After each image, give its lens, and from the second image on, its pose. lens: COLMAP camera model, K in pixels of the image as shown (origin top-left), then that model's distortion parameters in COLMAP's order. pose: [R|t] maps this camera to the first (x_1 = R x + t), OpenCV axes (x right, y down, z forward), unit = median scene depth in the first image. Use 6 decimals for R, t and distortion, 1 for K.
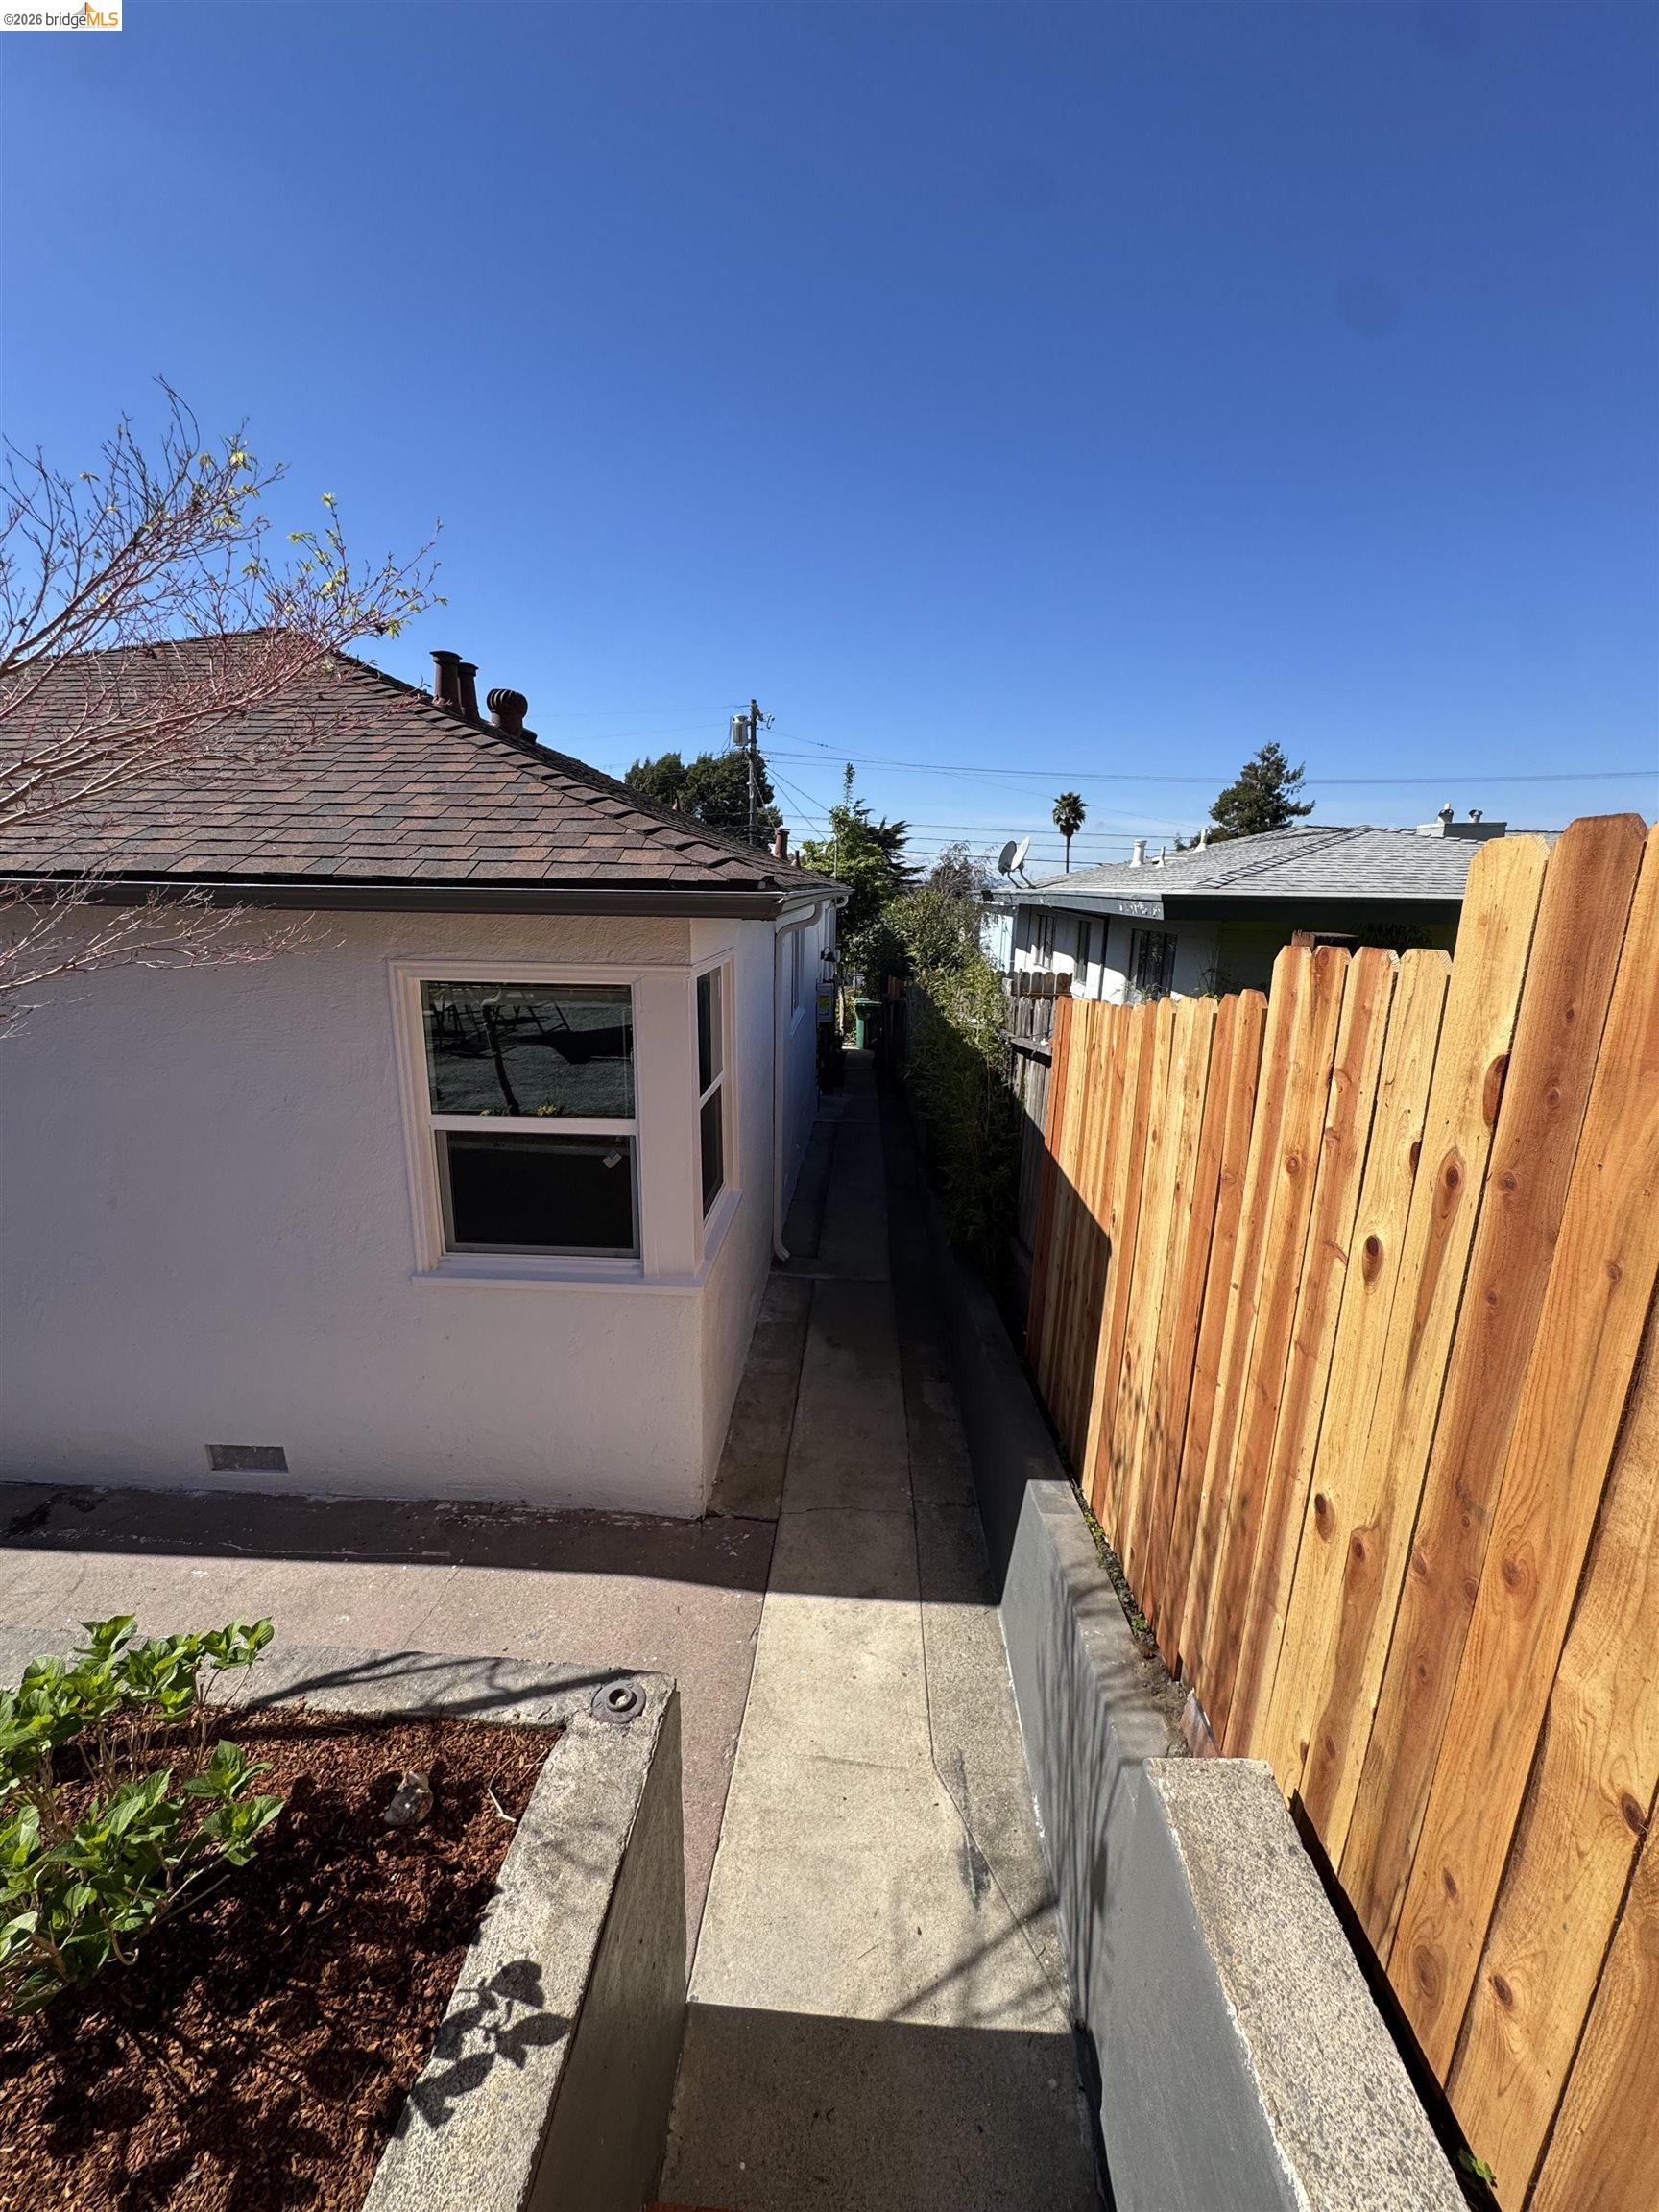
lens RADIAL K [[881.8, 0, 848.0], [0, 881.8, 1102.2], [0, 0, 1]] dist [-0.002147, -0.000396]
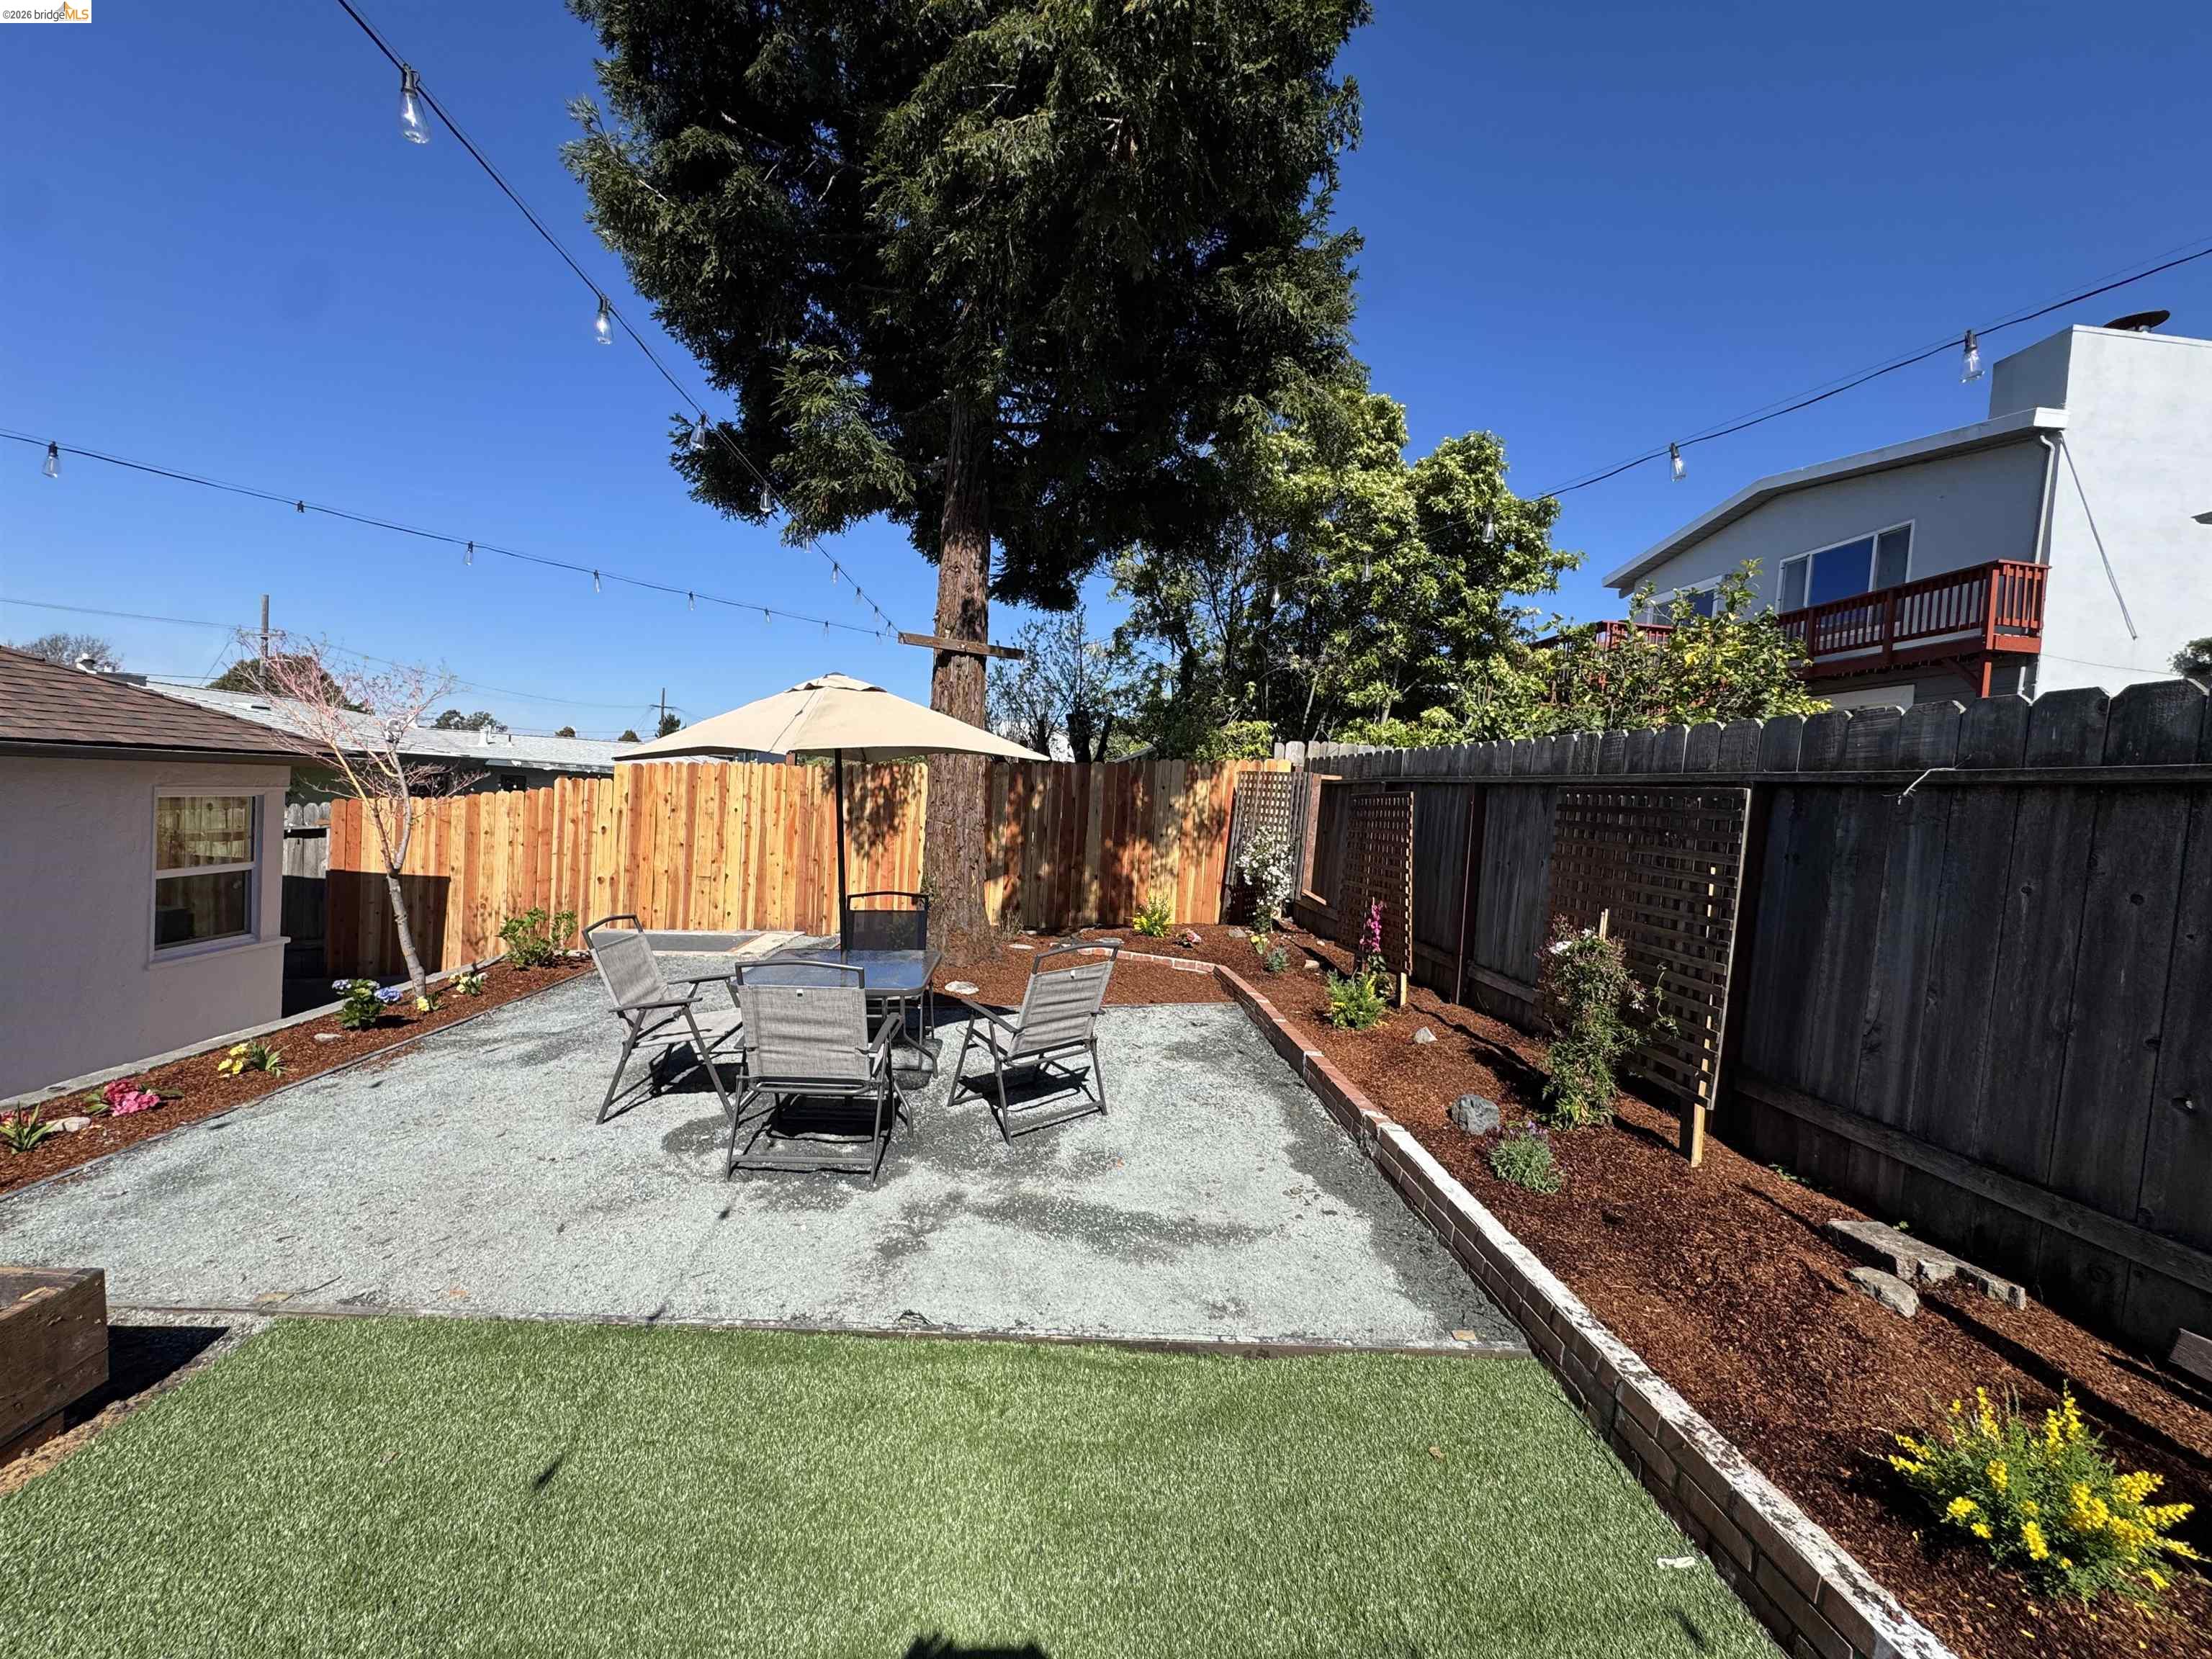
lens RADIAL K [[881.8, 0, 1111.5], [0, 881.8, 828.2], [0, 0, 1]] dist [-0.002147, -0.000396]
pose [[-0.116380, -0.060804, 0.991342, -2.439257], [0.168369, 0.982470, 0.080026, 0.114227], [-0.978830, 0.176224, -0.104102, -0.745984]]
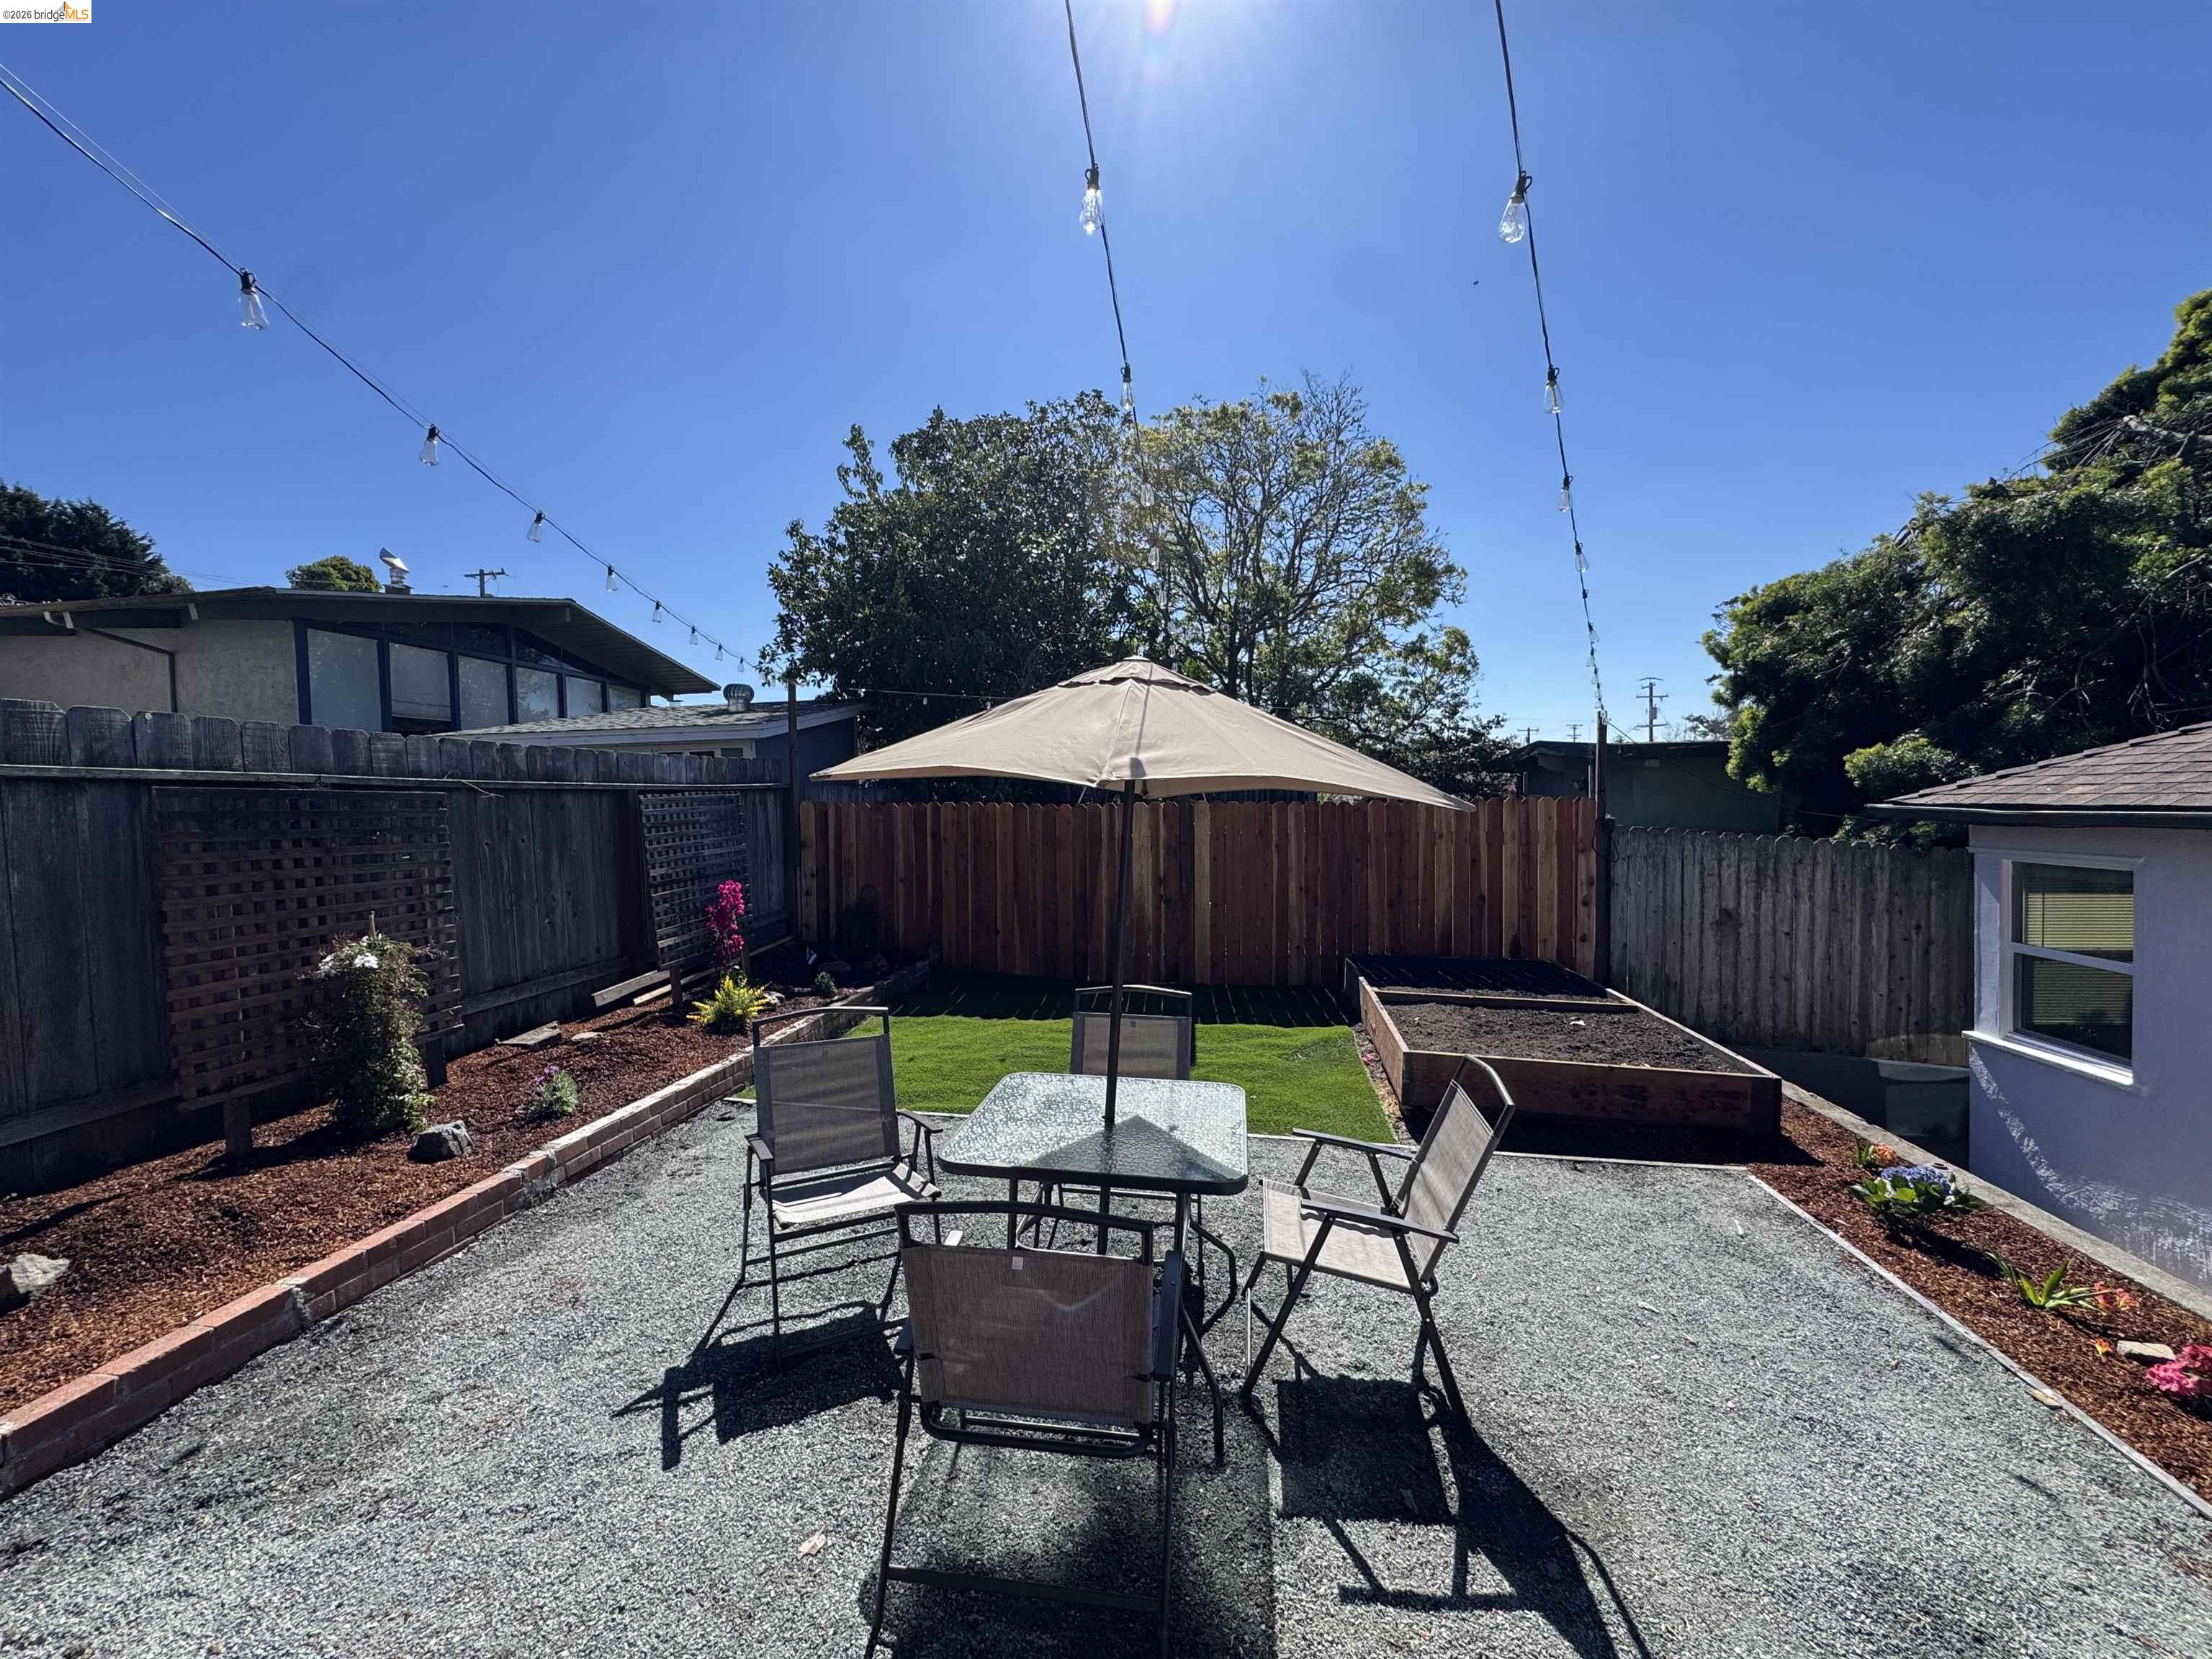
lens RADIAL K [[881.8, 0, 1104.1], [0, 881.8, 825.2], [0, 0, 1]] dist [-0.002147, -0.000396]
pose [[-0.098302, 0.011451, -0.995091, -0.442549], [-0.214680, 0.976146, 0.032441, 0.063257], [0.971725, 0.216815, -0.093498, -0.468053]]
